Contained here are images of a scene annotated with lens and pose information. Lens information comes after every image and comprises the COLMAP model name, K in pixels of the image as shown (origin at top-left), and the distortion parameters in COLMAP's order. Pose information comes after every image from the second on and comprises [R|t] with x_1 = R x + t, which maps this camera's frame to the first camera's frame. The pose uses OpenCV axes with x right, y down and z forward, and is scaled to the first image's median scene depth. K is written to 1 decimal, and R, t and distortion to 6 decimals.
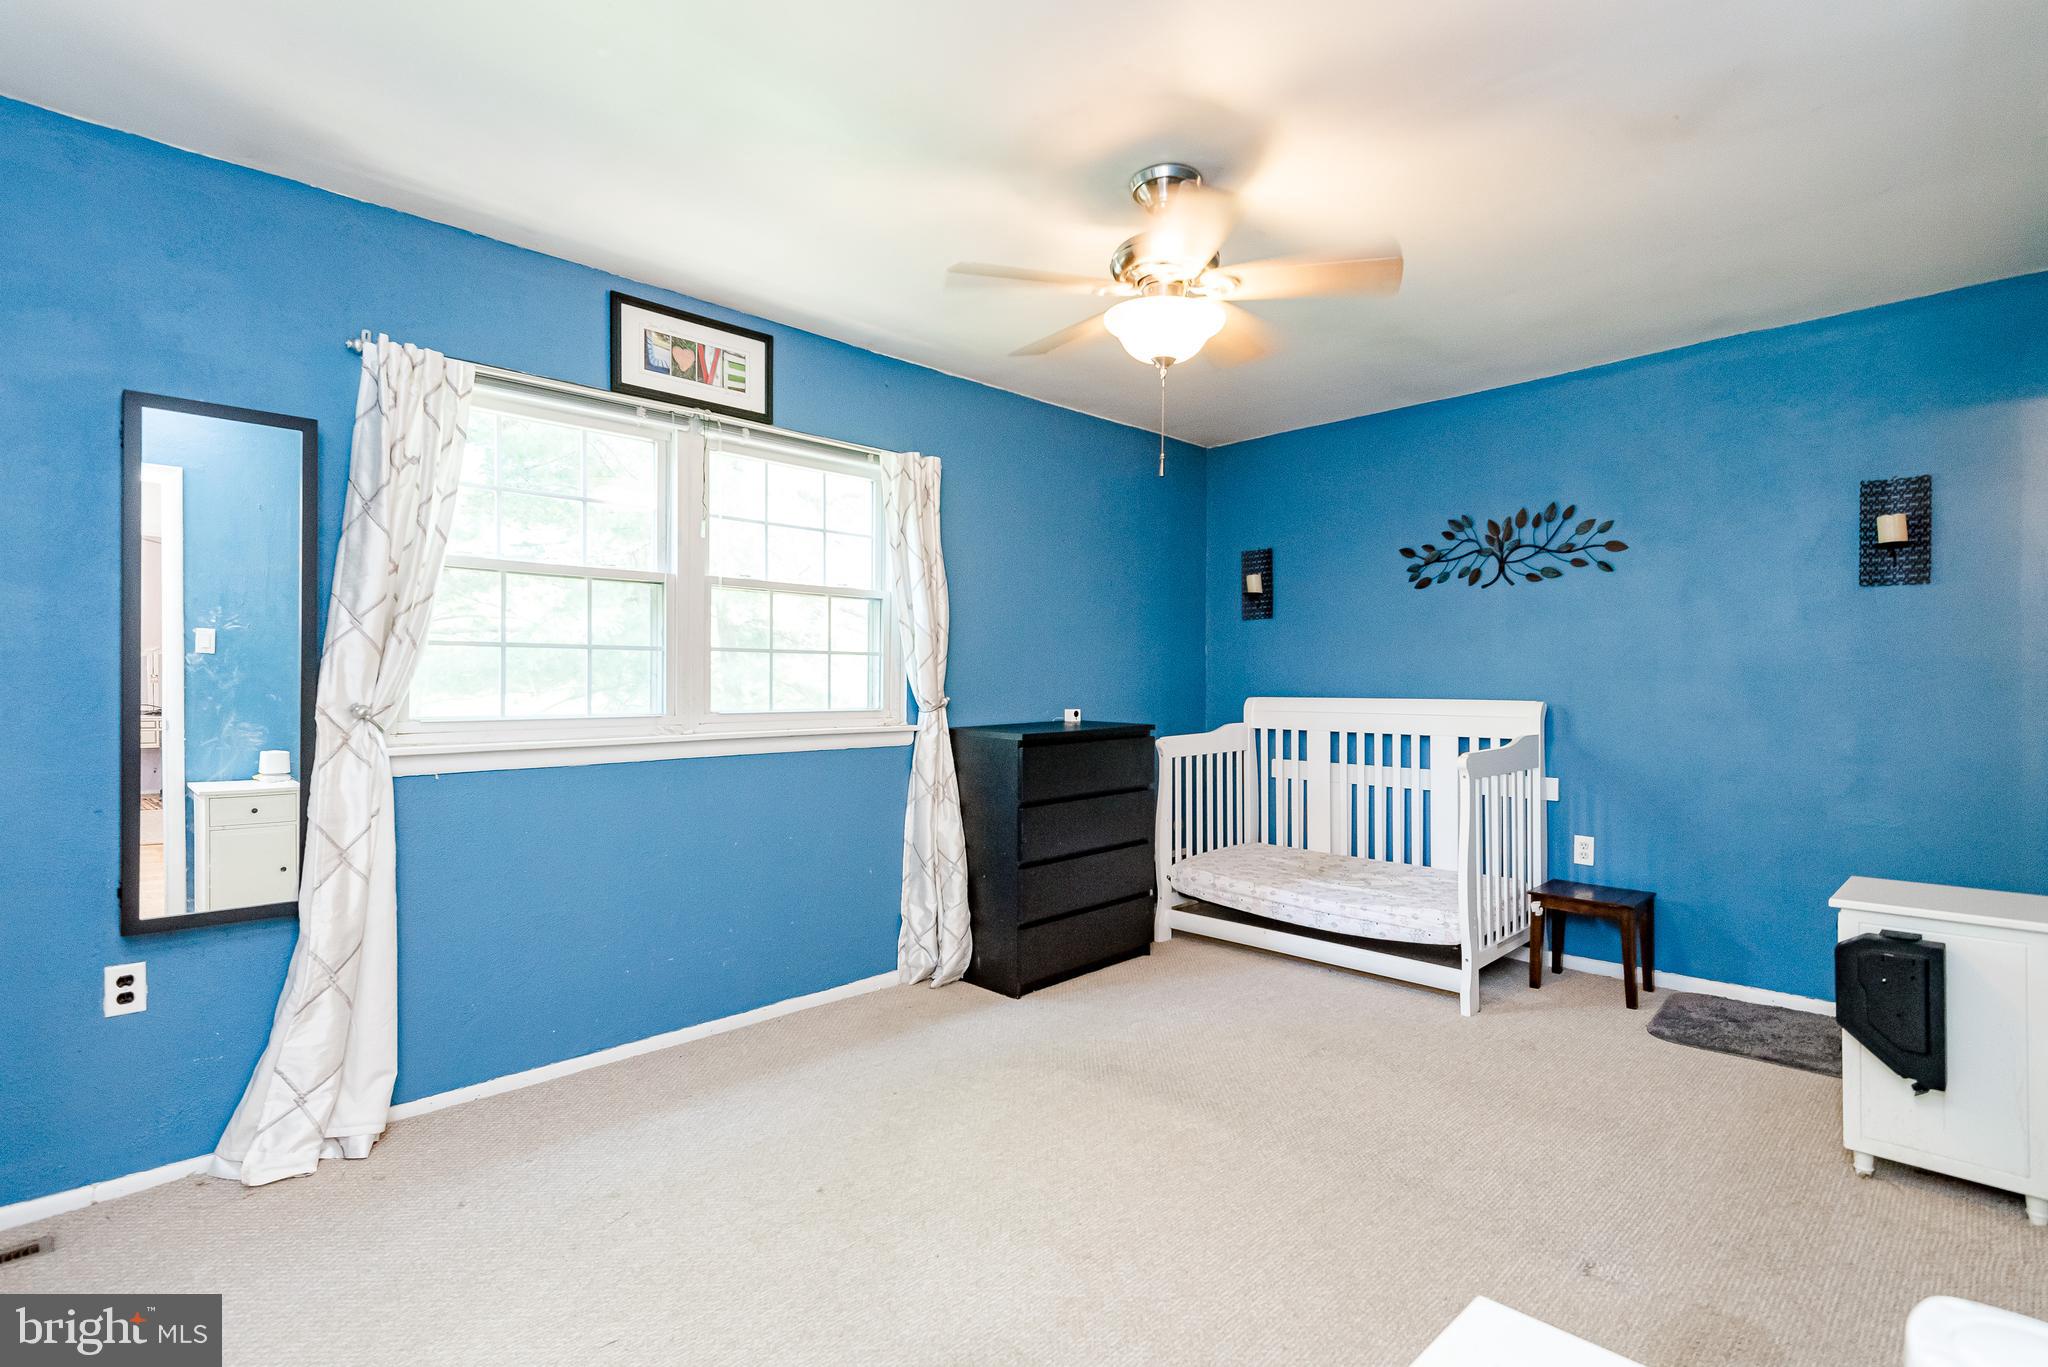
lens RADIAL K [[994.4, 0, 995.8], [0, 994.4, 683.1], [0, 0, 1]] dist [0.011132, -0.008550]
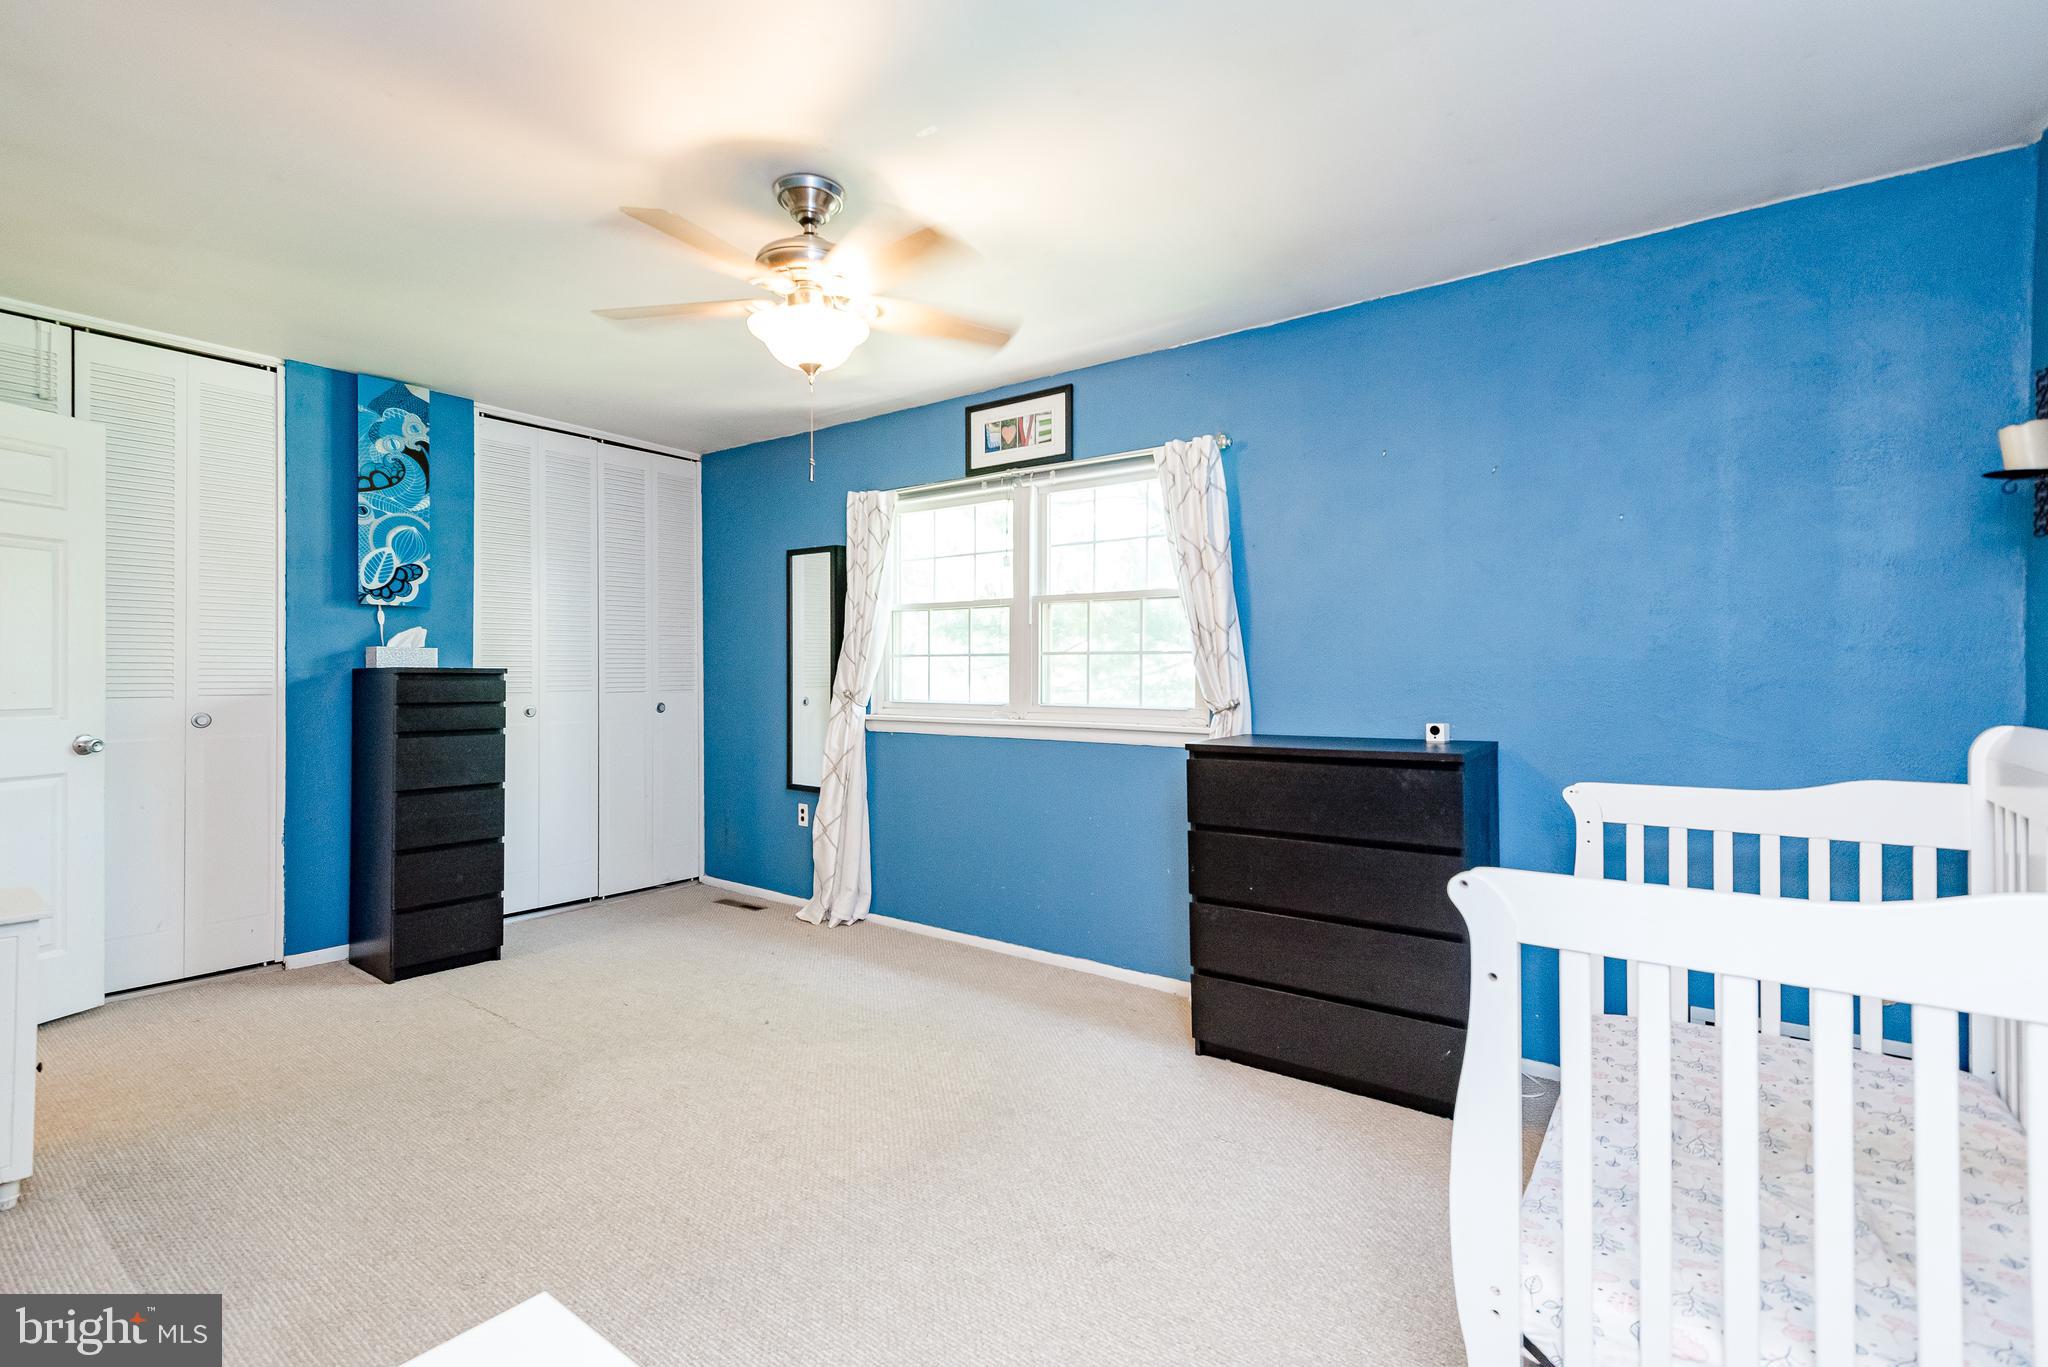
lens RADIAL K [[938.4, 0, 1040.2], [0, 938.4, 672.5], [0, 0, 1]] dist [0.013107, -0.005138]
pose [[0.143260, -0.001617, -0.989684, 0.870440], [-0.004568, 0.999987, -0.002295, -0.007456], [0.989674, 0.004850, 0.143251, 0.817706]]
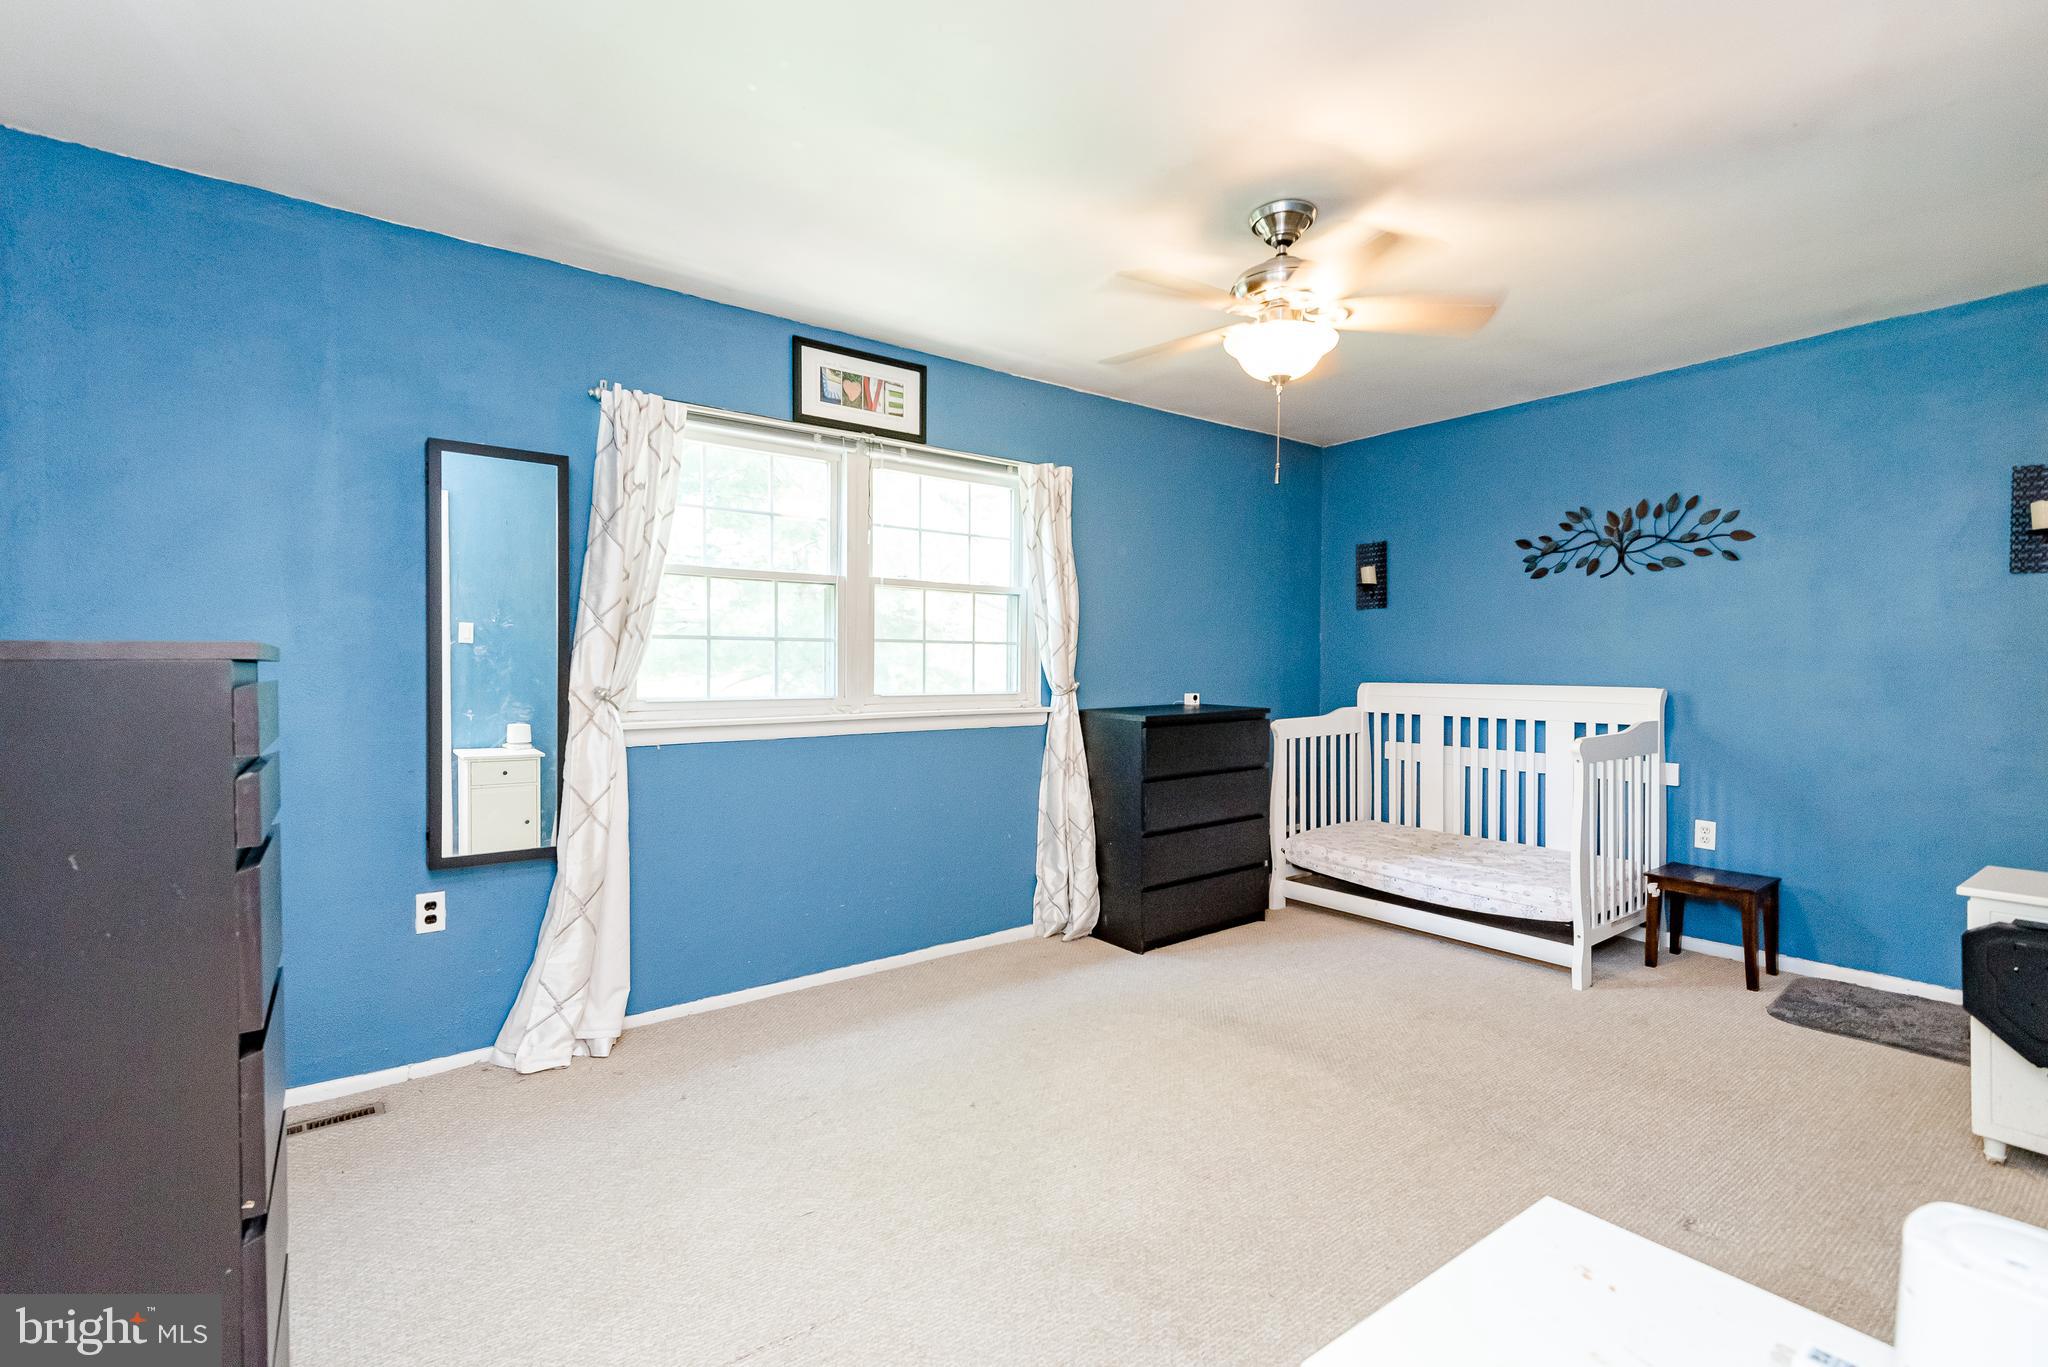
lens RADIAL K [[938.4, 0, 986.9], [0, 938.4, 673.4], [0, 0, 1]] dist [0.013107, -0.005138]
pose [[0.990850, 0.002710, -0.134942, -0.008870], [-0.001506, 0.999958, 0.009026, -0.005801], [0.134961, -0.008740, 0.990812, -0.062267]]
